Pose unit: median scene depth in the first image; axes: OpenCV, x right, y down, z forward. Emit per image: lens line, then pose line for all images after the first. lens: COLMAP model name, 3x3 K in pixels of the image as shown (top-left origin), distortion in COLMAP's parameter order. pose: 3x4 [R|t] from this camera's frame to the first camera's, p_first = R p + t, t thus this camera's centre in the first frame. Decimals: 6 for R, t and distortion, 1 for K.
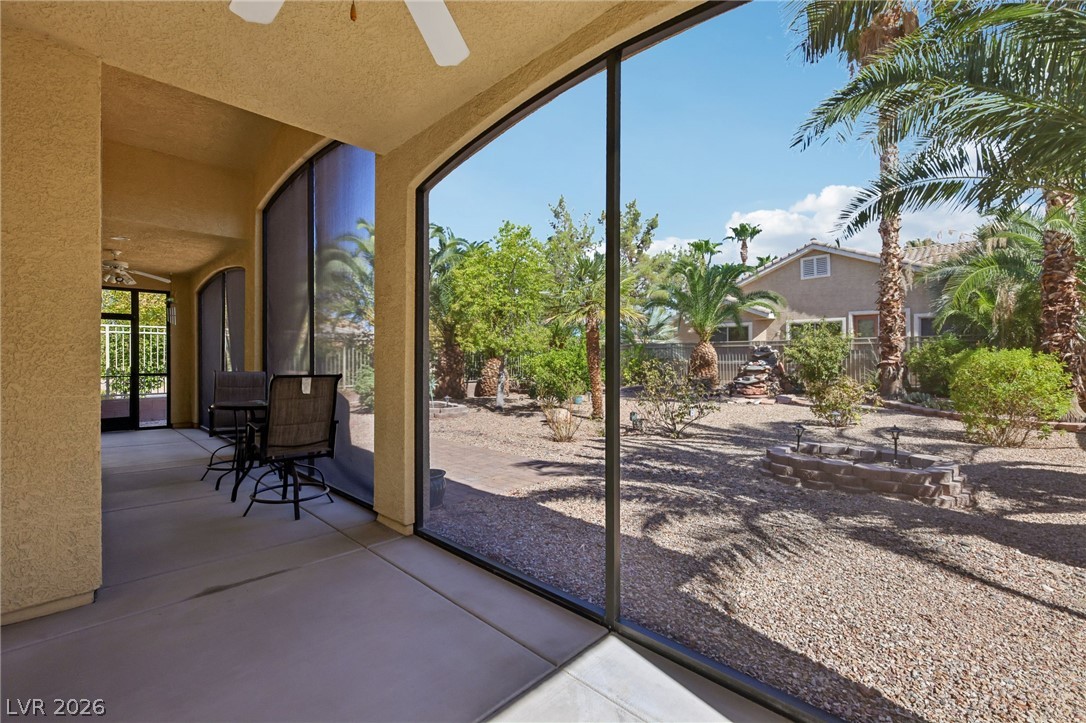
lens RADIAL K [[476.7, 0, 539.7], [0, 476.7, 363.0], [0, 0, 1]] dist [0.001730, -0.000483]
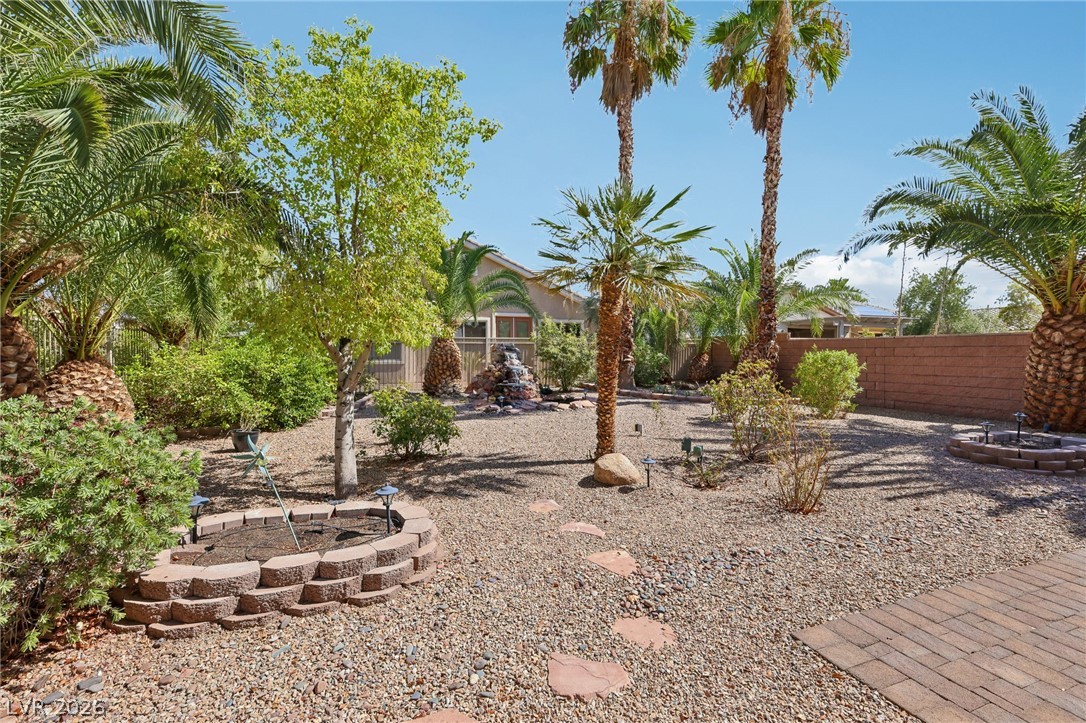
lens RADIAL K [[476.7, 0, 536.5], [0, 476.7, 361.9], [0, 0, 1]] dist [0.001730, -0.000483]
pose [[0.406533, -0.014529, 0.913520, -0.352140], [0.011122, 0.999878, 0.010953, -0.010995], [-0.913568, 0.005707, 0.406645, 0.616170]]
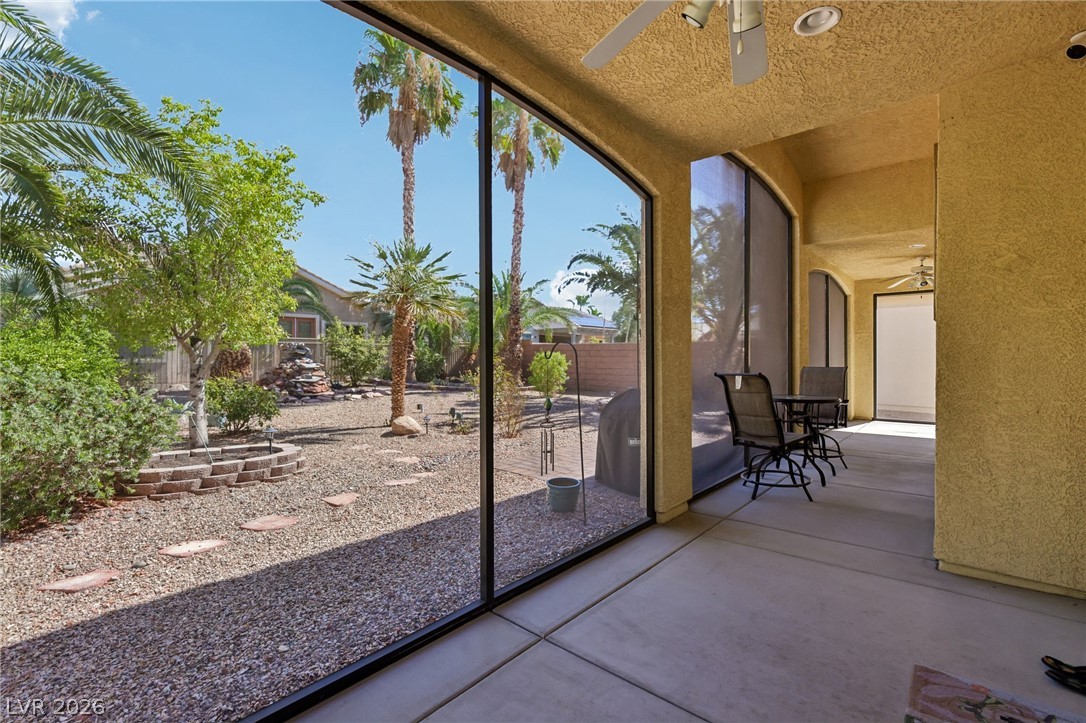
lens RADIAL K [[476.7, 0, 543.0], [0, 476.7, 360.6], [0, 0, 1]] dist [0.001730, -0.000483]
pose [[-0.048628, -0.007728, 0.998787, -0.574556], [0.005600, 0.999952, 0.008009, -0.005297], [-0.998801, 0.005983, -0.048582, 0.572556]]
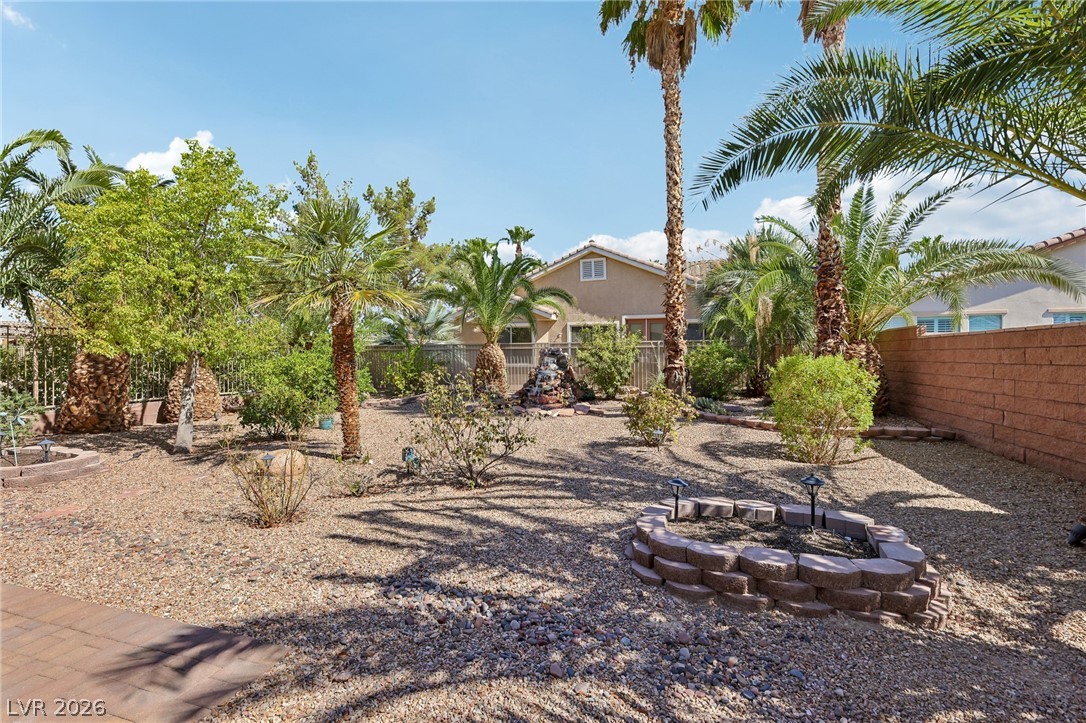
lens RADIAL K [[476.7, 0, 543.0], [0, 476.7, 360.4], [0, 0, 1]] dist [0.001730, -0.000483]
pose [[0.891104, -0.003890, 0.453783, 0.042199], [0.006826, 0.999965, -0.004833, -0.009418], [-0.453748, 0.007404, 0.891099, 0.213516]]
